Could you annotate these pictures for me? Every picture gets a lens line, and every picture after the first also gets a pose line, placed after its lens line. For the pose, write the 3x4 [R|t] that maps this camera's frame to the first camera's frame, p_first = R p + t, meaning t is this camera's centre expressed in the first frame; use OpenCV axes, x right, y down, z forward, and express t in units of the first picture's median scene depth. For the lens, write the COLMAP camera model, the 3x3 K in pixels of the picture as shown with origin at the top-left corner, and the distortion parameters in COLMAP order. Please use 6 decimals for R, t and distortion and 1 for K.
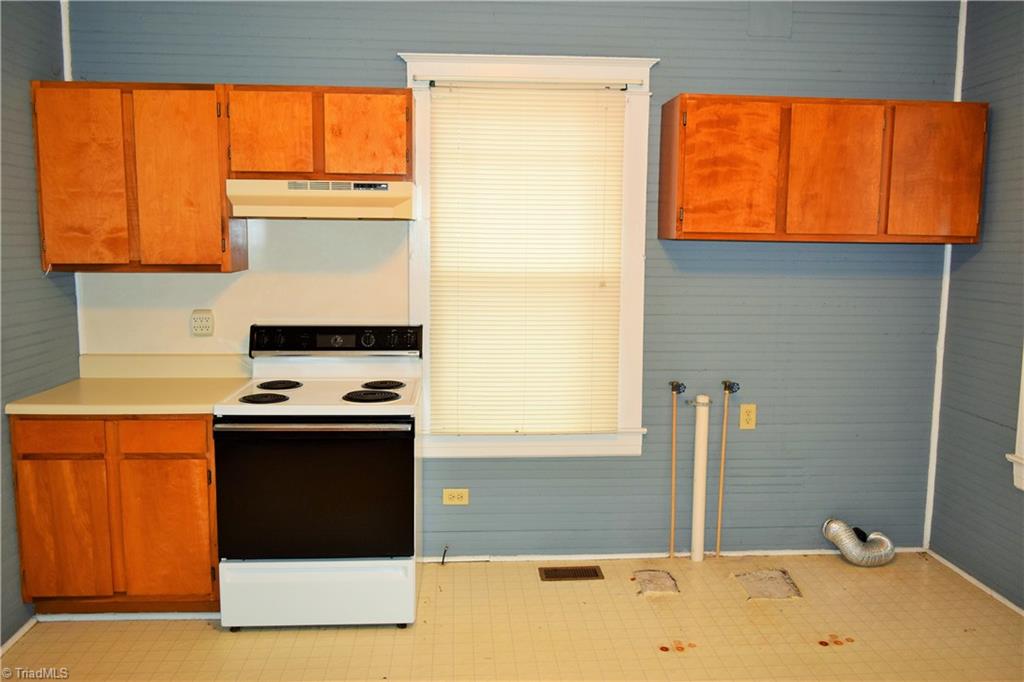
lens RADIAL K [[795.5, 0, 512.0], [0, 795.5, 341.0], [0, 0, 1]] dist [-0.007729, -0.001065]
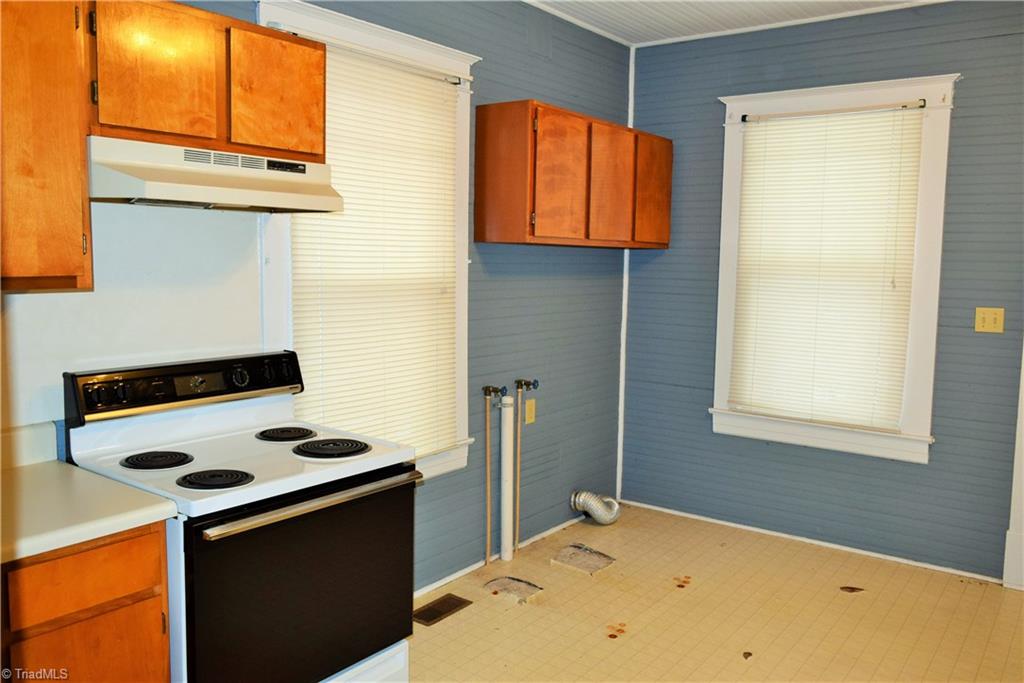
lens RADIAL K [[827.2, 0, 512.0], [0, 827.2, 341.5], [0, 0, 1]] dist [-0.016349, 0.007354]
pose [[0.644624, -0.078112, 0.760499, -0.622439], [0.079776, 0.996209, 0.034701, -0.042330], [-0.760326, 0.038301, 0.648411, 0.345454]]
